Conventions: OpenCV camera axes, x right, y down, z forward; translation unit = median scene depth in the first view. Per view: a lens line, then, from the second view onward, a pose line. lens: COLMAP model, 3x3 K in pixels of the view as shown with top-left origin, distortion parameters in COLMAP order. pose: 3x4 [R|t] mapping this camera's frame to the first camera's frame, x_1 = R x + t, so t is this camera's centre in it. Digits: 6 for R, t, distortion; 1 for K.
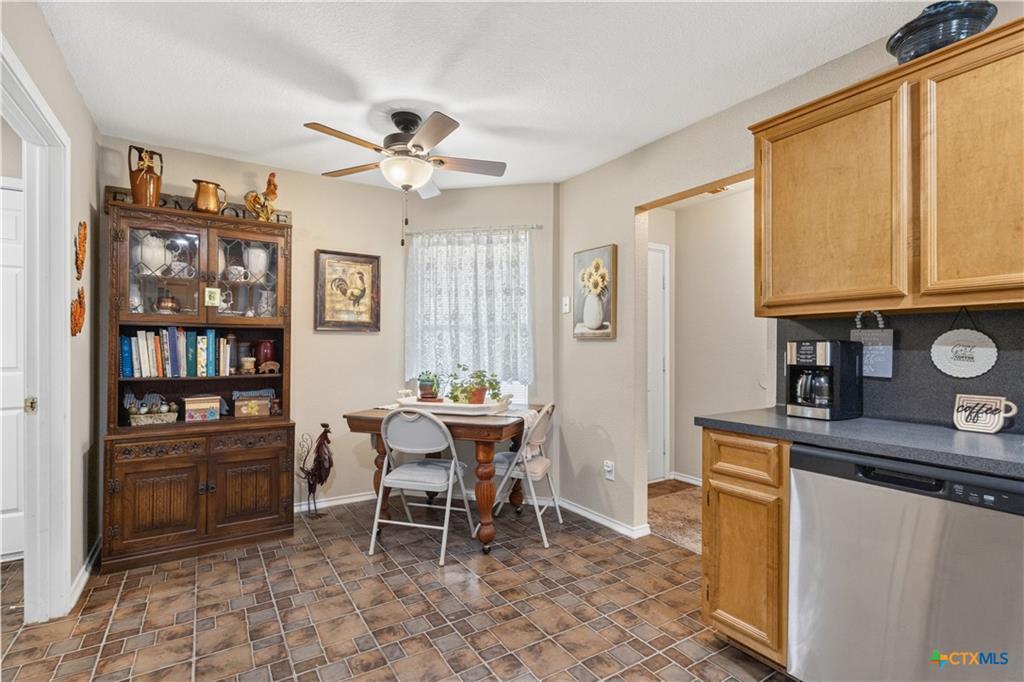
lens RADIAL K [[476.2, 0, 509.9], [0, 476.2, 344.3], [0, 0, 1]] dist [0.002074, 0.000302]
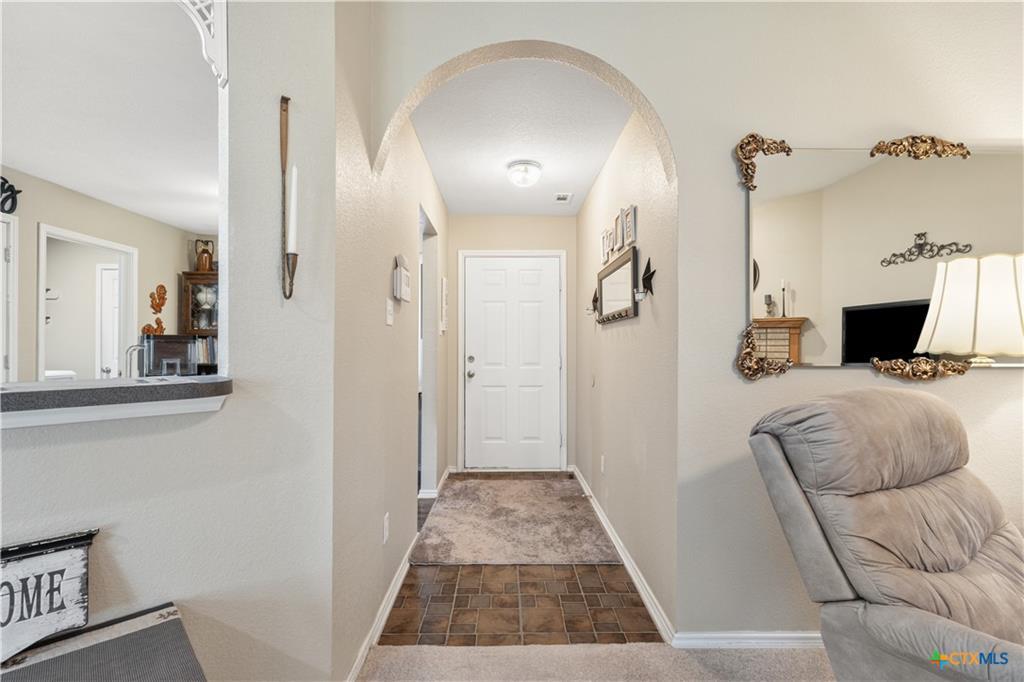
lens RADIAL K [[476.2, 0, 509.9], [0, 476.2, 344.3], [0, 0, 1]] dist [0.002074, 0.000302]
pose [[0.844477, -0.002631, -0.535586, 1.156748], [0.003627, 0.999993, 0.000807, -0.002558], [0.535580, -0.002624, 0.844480, 0.073458]]
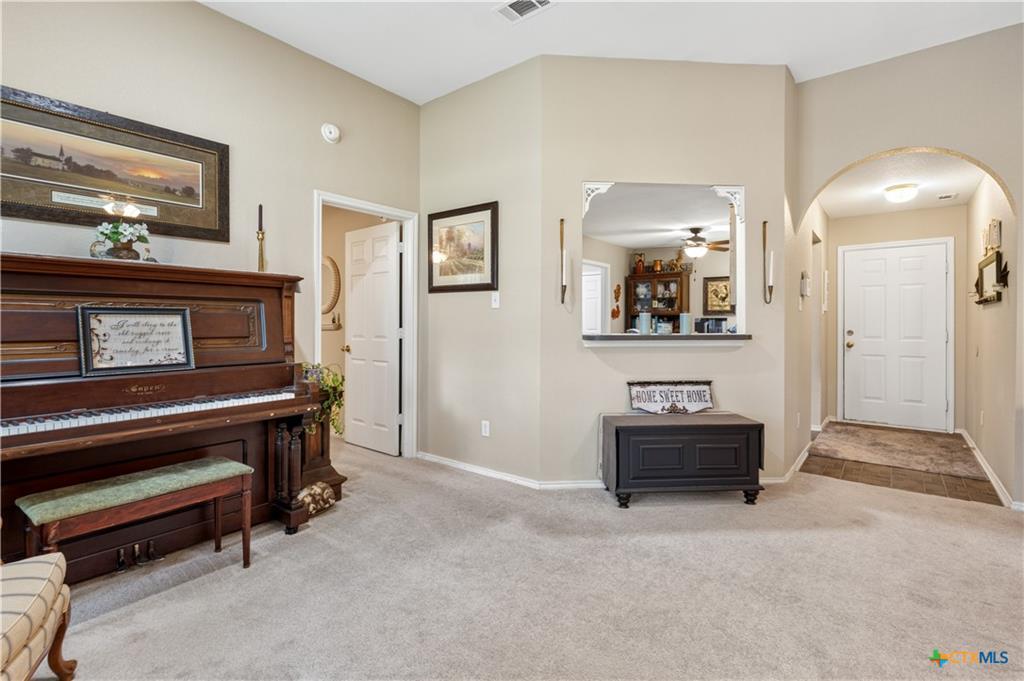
lens RADIAL K [[483.7, 0, 513.6], [0, 483.7, 322.4], [0, 0, 1]] dist [0.005692, 0.001165]
pose [[0.325667, 0.000438, -0.945485, 1.641656], [0.004246, 0.999989, 0.001926, -0.005179], [0.945475, -0.004641, 0.325661, -0.624546]]
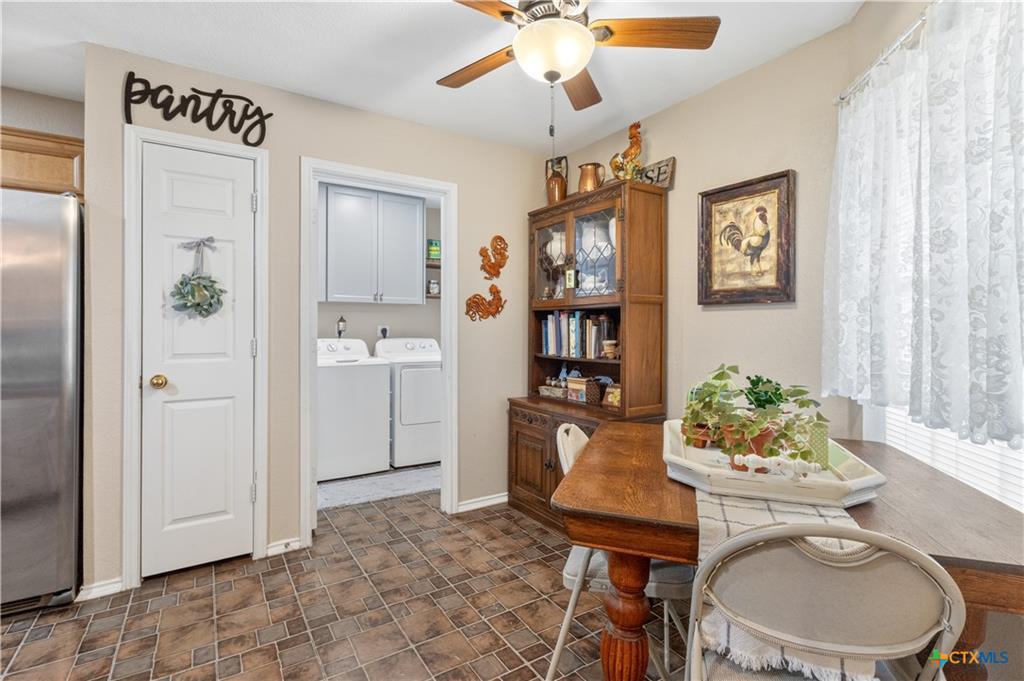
lens RADIAL K [[483.7, 0, 513.6], [0, 483.7, 322.4], [0, 0, 1]] dist [0.005692, 0.001165]
pose [[0.006187, -0.010136, -0.999929, 0.385936], [0.006896, 0.999925, -0.010094, 0.001710], [0.999957, -0.006833, 0.006257, 0.841940]]
